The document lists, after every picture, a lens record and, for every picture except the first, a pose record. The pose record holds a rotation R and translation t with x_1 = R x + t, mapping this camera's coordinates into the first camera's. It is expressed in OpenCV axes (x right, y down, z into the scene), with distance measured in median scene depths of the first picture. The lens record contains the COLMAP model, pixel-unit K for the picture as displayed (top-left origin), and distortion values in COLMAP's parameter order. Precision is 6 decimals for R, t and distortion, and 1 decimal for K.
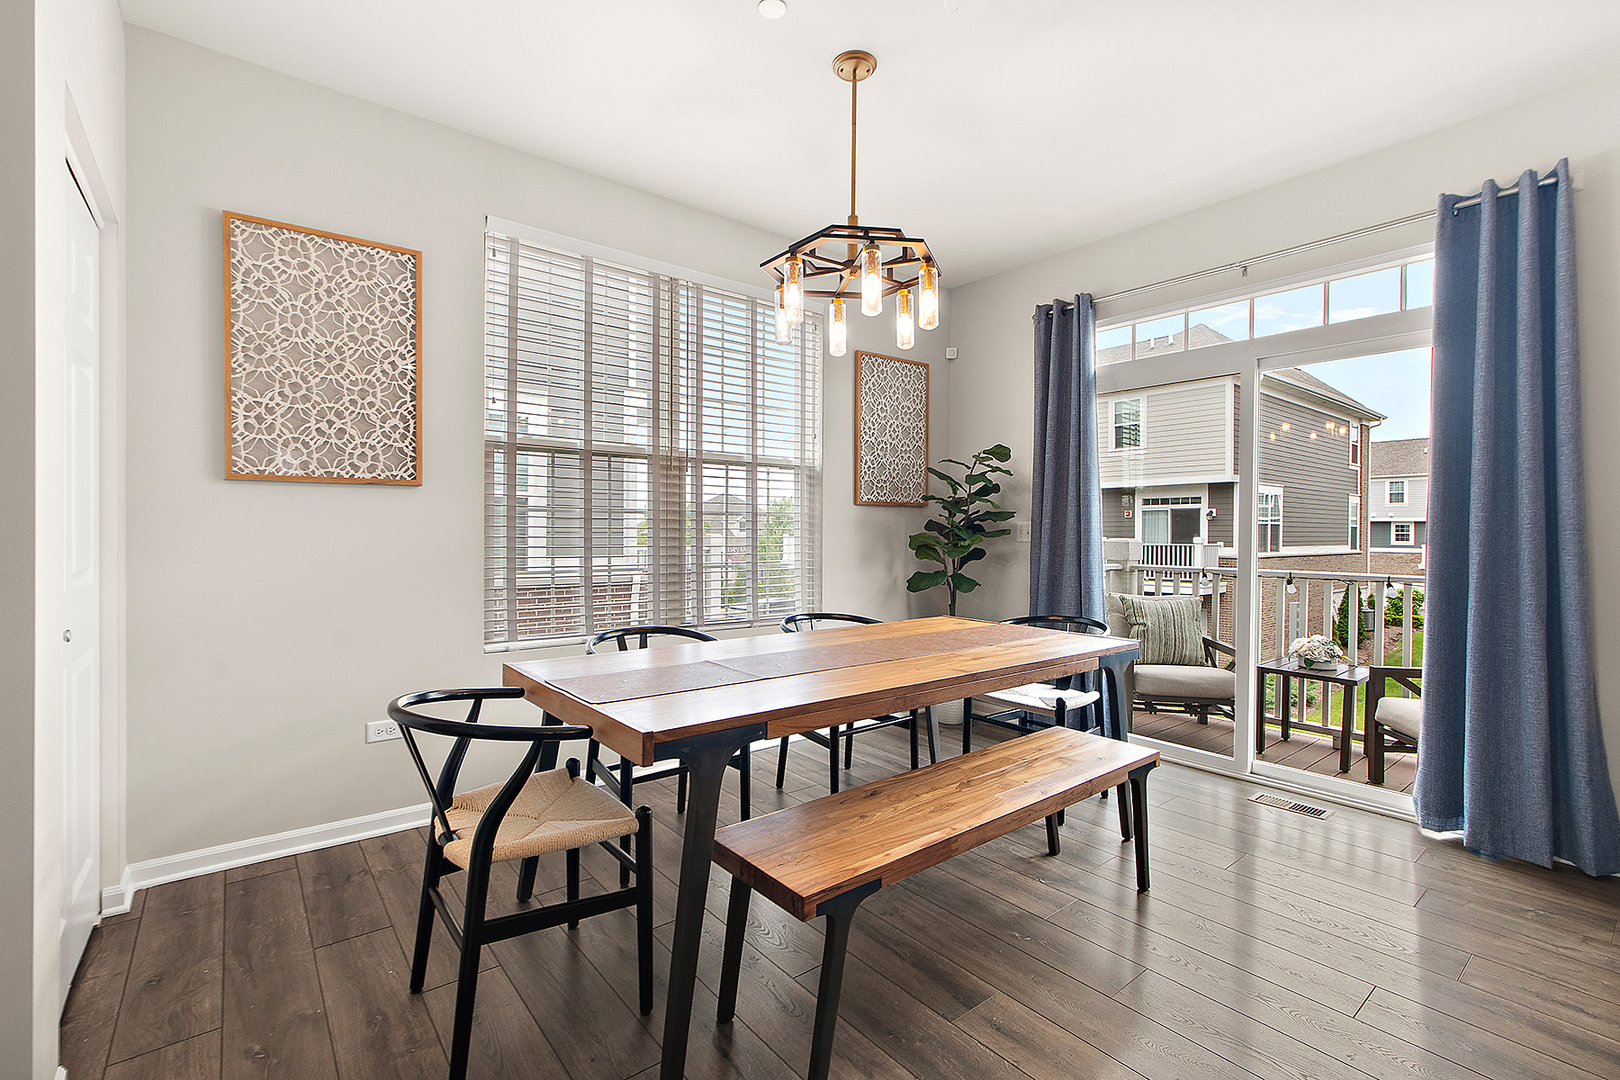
lens RADIAL K [[721.2, 0, 810.0], [0, 721.2, 540.0], [0, 0, 1]] dist [-0.000749, -0.000167]
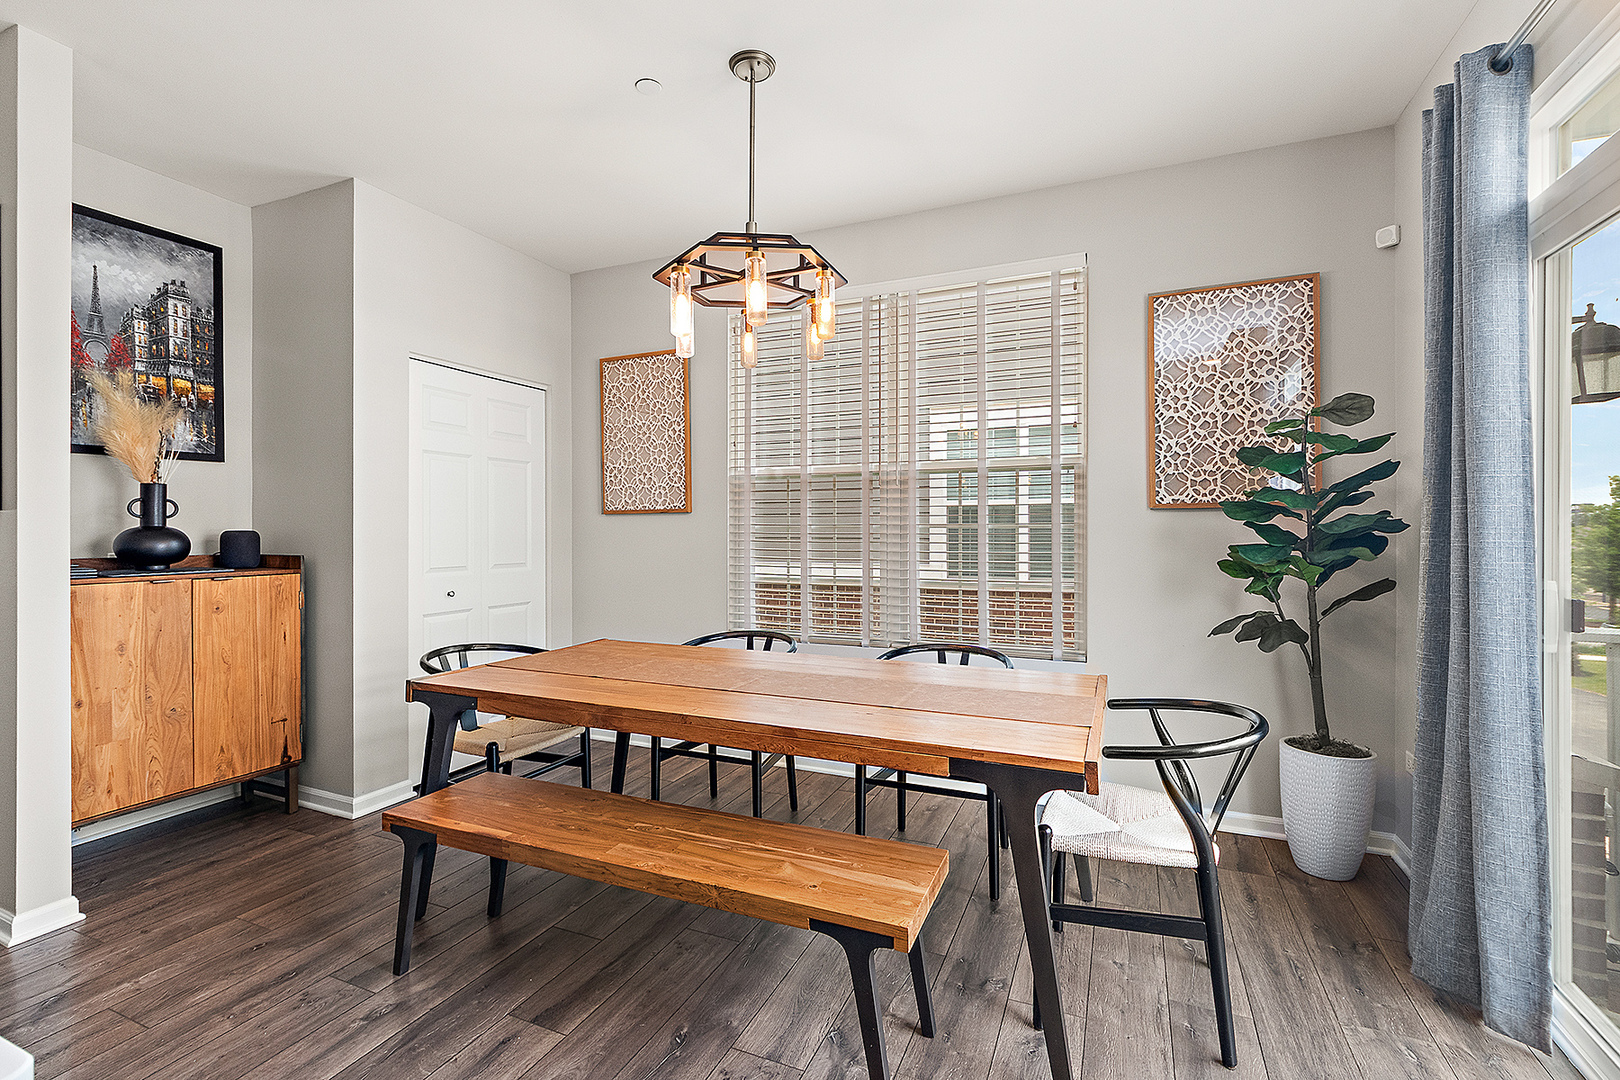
lens RADIAL K [[732.5, 0, 802.9], [0, 732.5, 530.3], [0, 0, 1]] dist [0.000770, -0.000705]
pose [[0.457872, -0.009116, -0.888971, 0.868459], [-0.009641, 0.999838, -0.015218, -0.021628], [0.888966, 0.015539, 0.457710, 0.565975]]
